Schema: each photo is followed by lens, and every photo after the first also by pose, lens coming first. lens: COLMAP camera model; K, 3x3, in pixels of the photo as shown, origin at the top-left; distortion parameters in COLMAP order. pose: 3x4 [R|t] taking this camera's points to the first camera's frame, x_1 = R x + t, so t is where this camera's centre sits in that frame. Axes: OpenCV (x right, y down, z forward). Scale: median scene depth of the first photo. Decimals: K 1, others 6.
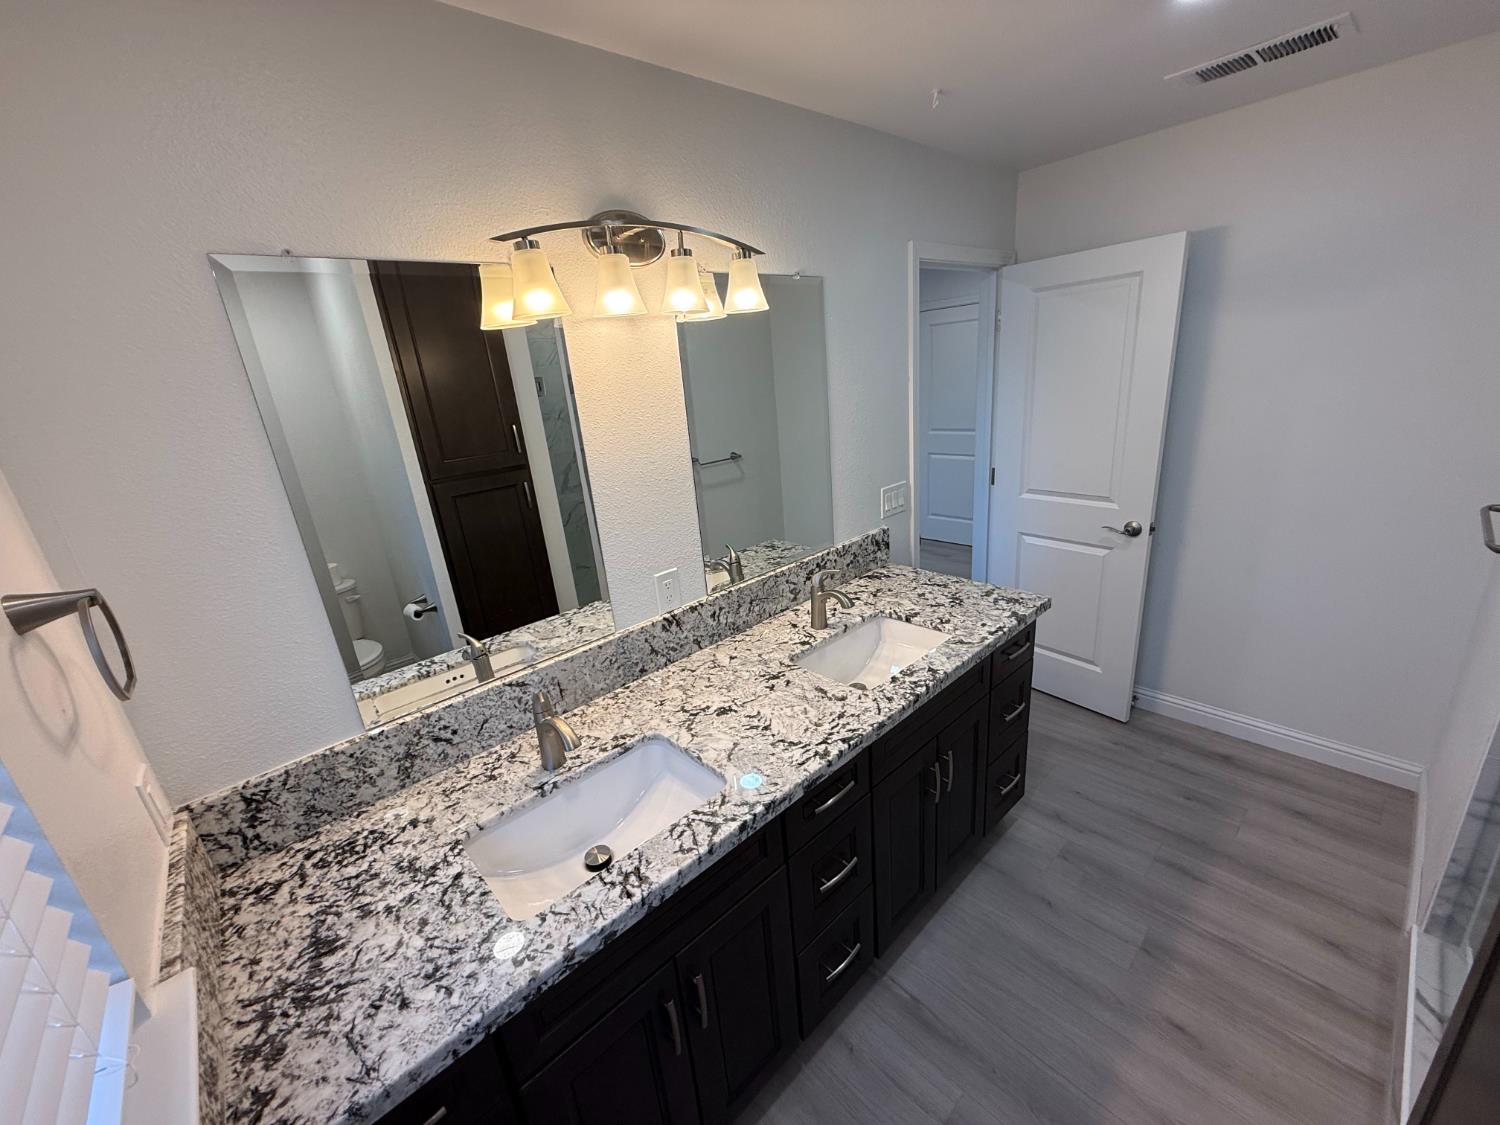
lens RADIAL K [[597.7, 0, 750.7], [0, 597.7, 571.1], [0, 0, 1]] dist [-0.006354, 0.001754]
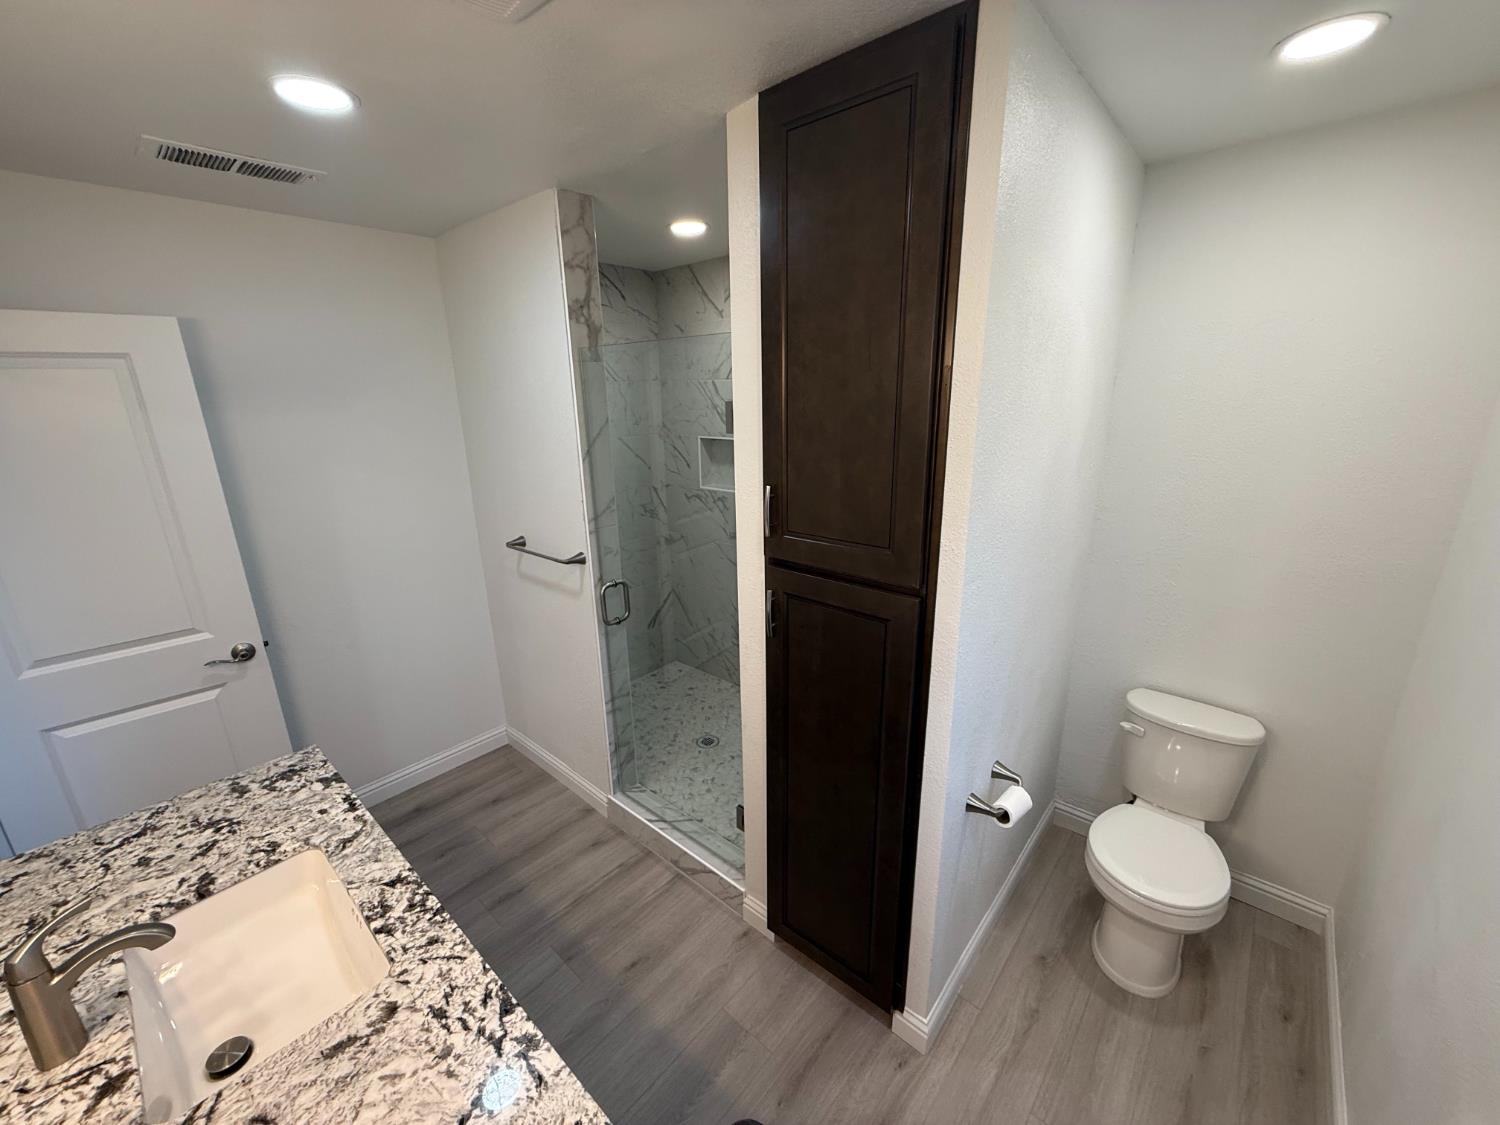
lens RADIAL K [[597.7, 0, 743.0], [0, 597.7, 568.2], [0, 0, 1]] dist [-0.006354, 0.001754]
pose [[-0.099037, -0.199173, 0.974947, -0.296269], [0.350391, 0.910034, 0.221505, -0.155447], [-0.931353, 0.363550, -0.020339, 0.421024]]
